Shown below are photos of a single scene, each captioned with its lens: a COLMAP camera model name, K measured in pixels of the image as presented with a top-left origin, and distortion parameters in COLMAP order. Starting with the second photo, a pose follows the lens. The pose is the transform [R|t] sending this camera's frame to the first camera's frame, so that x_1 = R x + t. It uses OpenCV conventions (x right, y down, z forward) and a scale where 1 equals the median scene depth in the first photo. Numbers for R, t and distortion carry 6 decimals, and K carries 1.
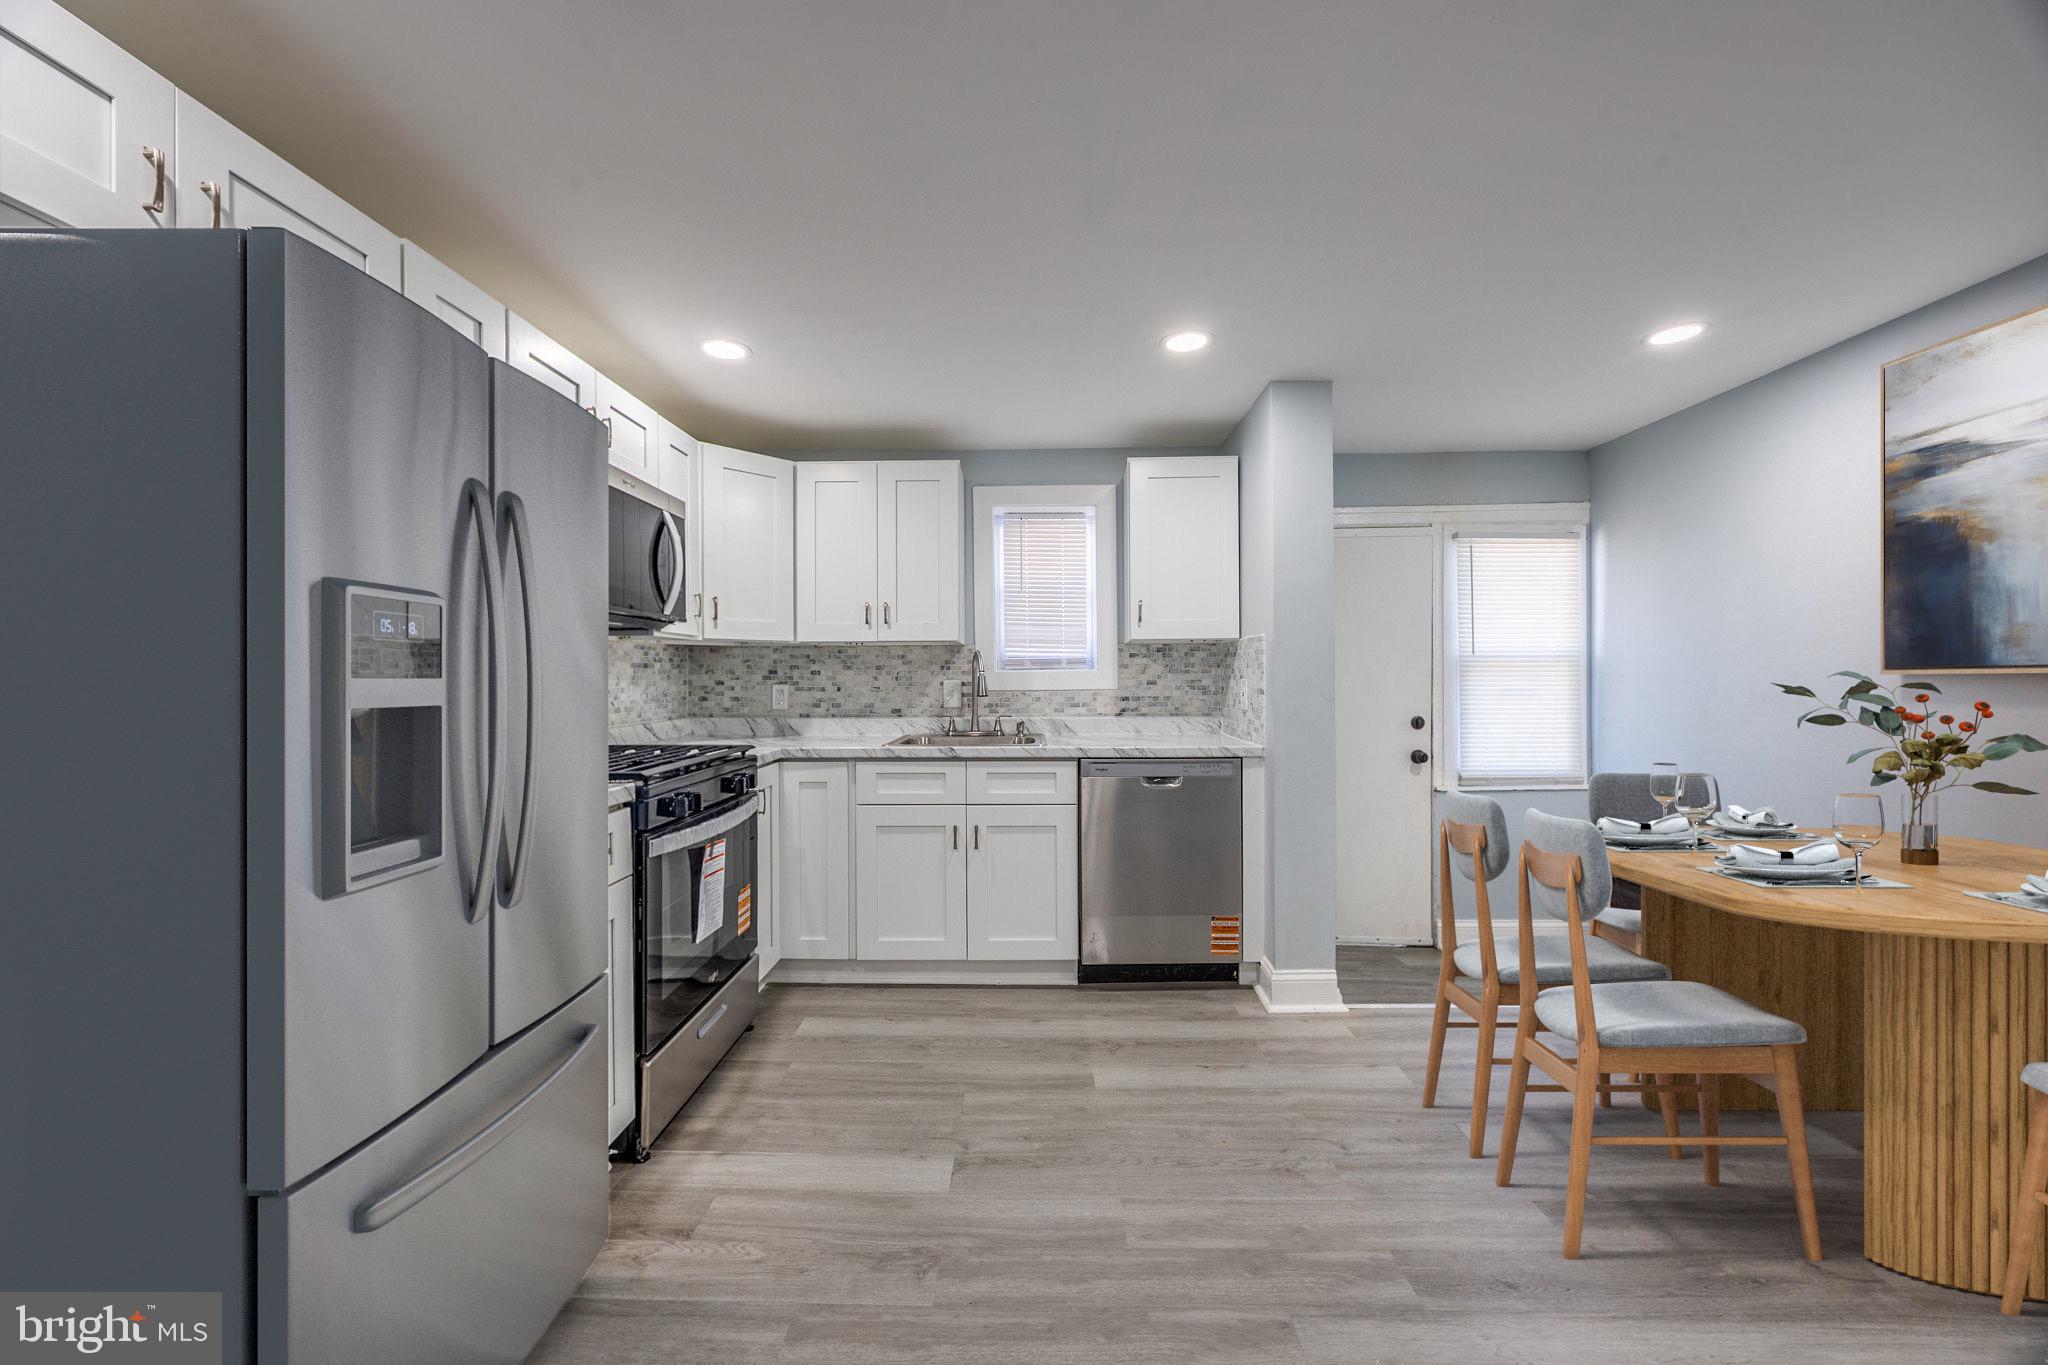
lens RADIAL K [[771.1, 0, 1017.8], [0, 771.1, 680.3], [0, 0, 1]] dist [-0.006205, 0.000150]
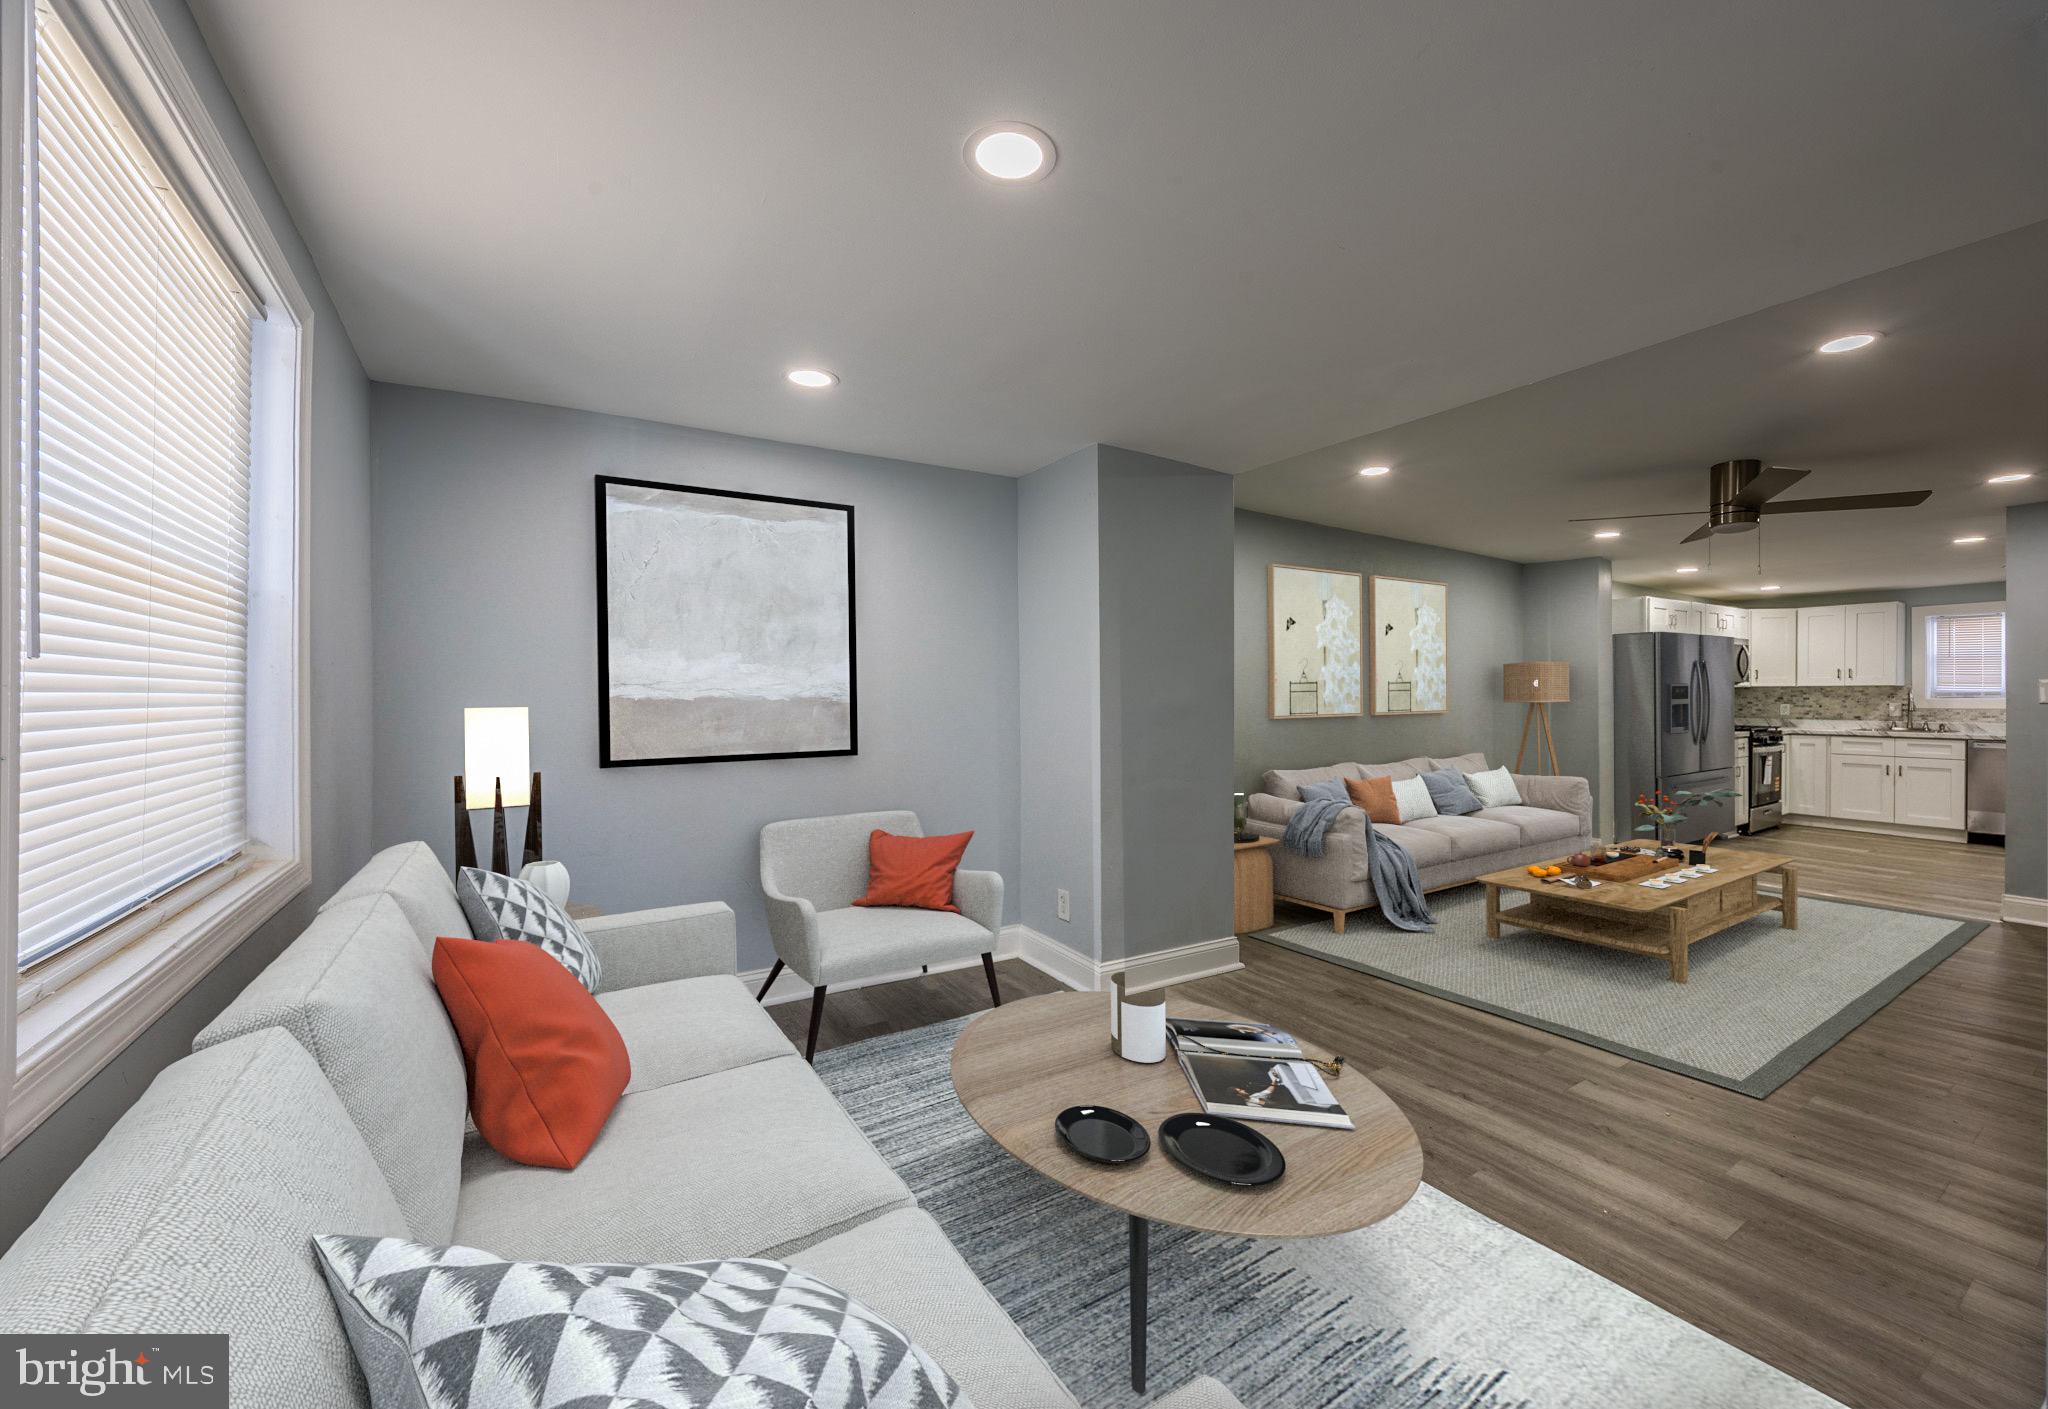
lens RADIAL K [[801.5, 0, 1059.9], [0, 801.5, 699.0], [0, 0, 1]] dist [0.000770, 0.000084]
pose [[0.563672, 0.010609, -0.825930, 0.460842], [-0.000856, 0.999924, 0.012260, -0.037874], [0.825998, -0.006204, 0.563639, -2.211204]]
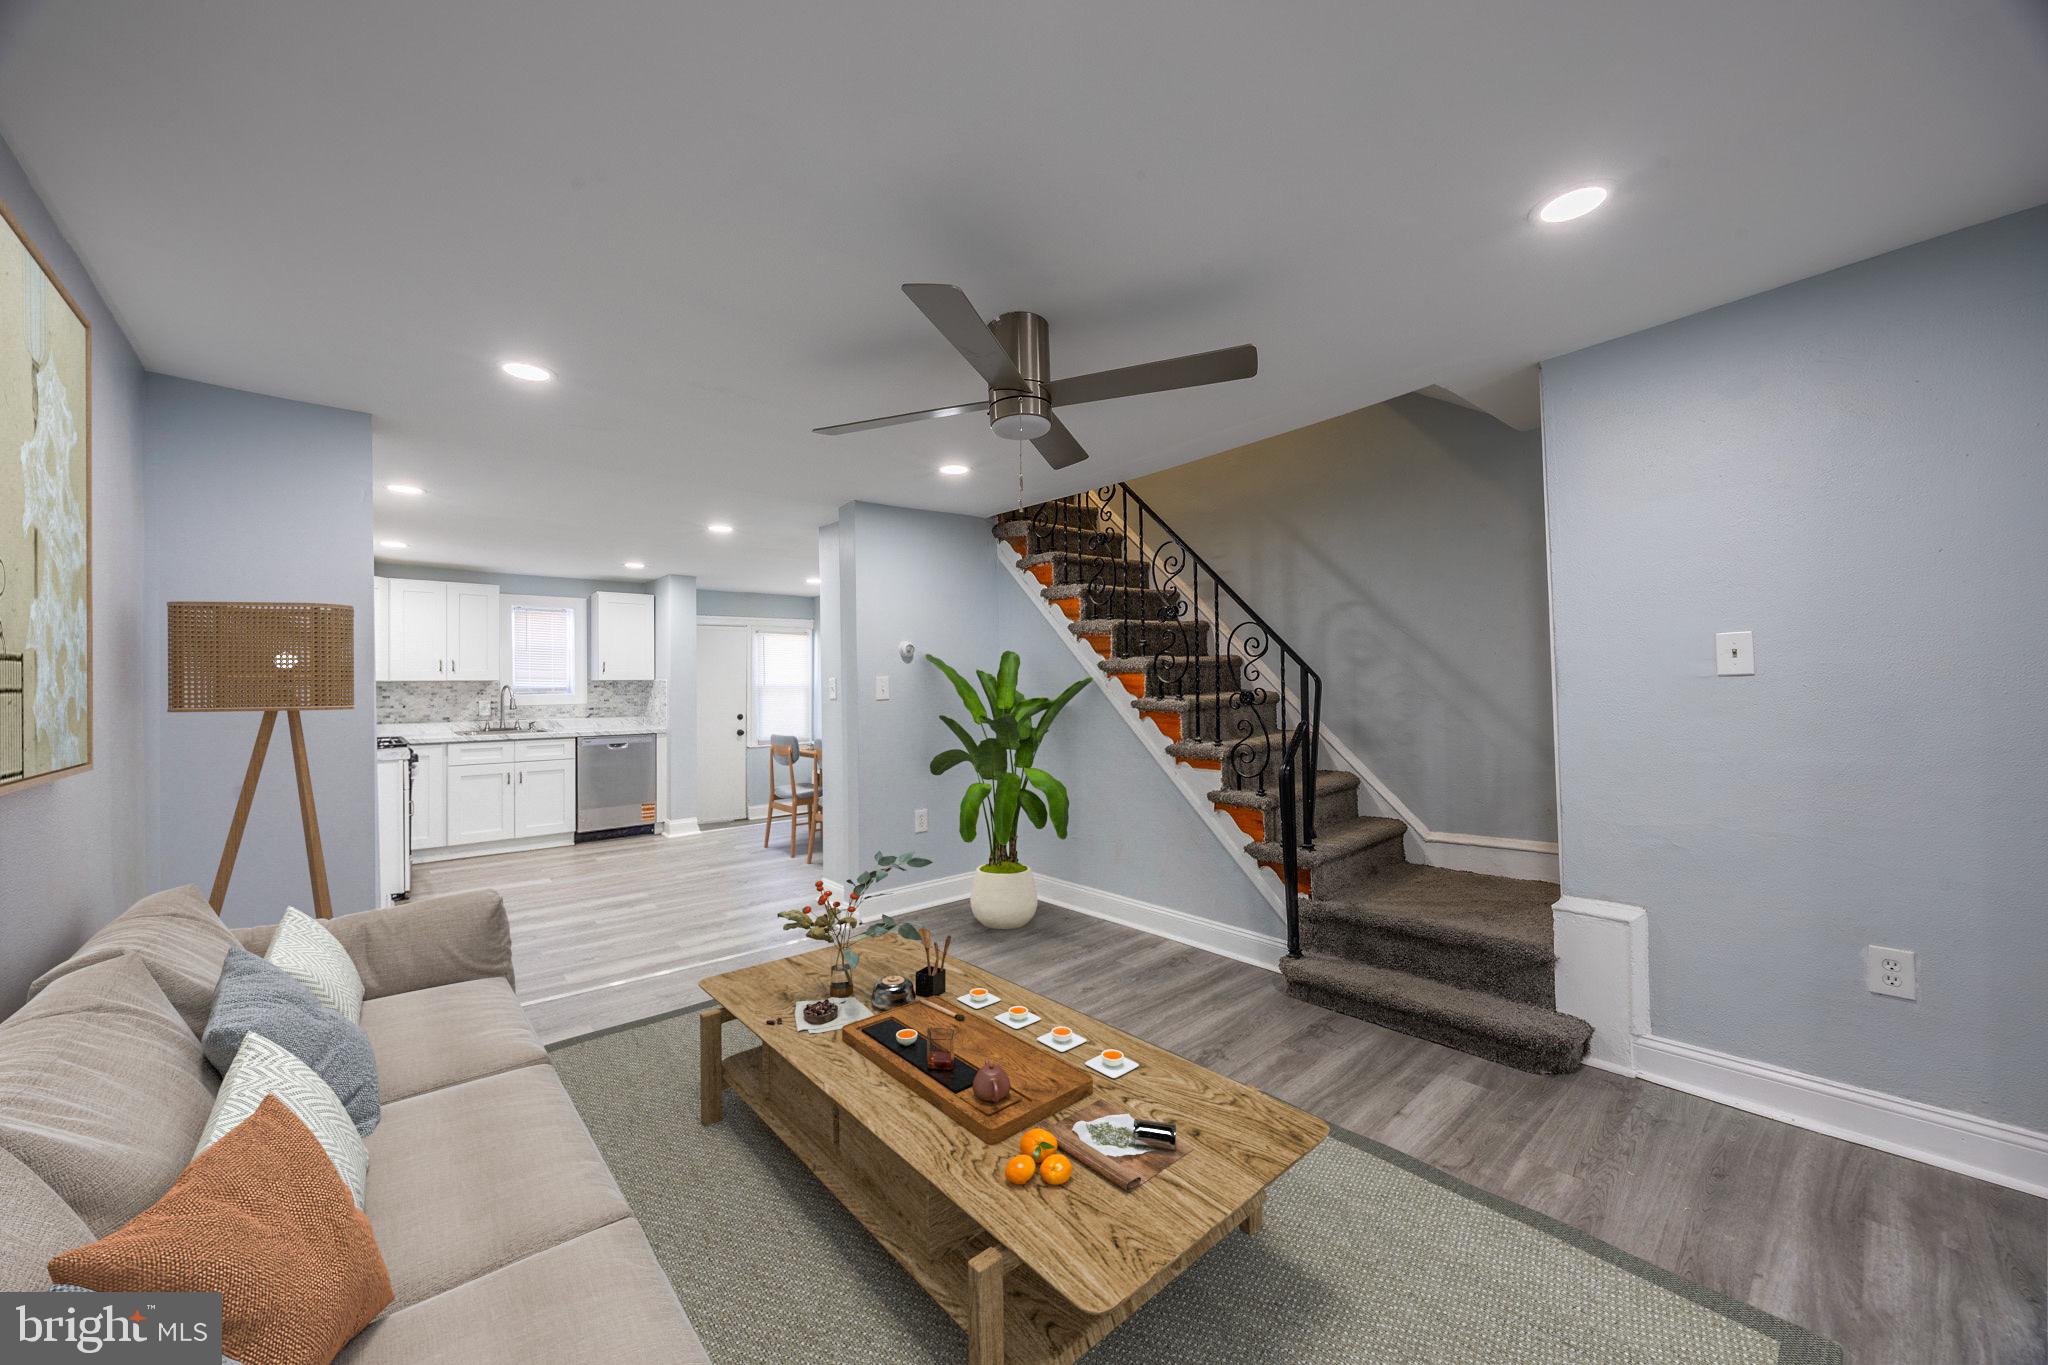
lens RADIAL K [[771.1, 0, 1017.8], [0, 771.1, 680.3], [0, 0, 1]] dist [-0.006205, 0.000150]
pose [[0.740456, 0.002977, 0.672099, -0.402527], [0.000365, 0.999988, -0.004832, -0.041467], [-0.672105, 0.003823, 0.740446, -1.264237]]
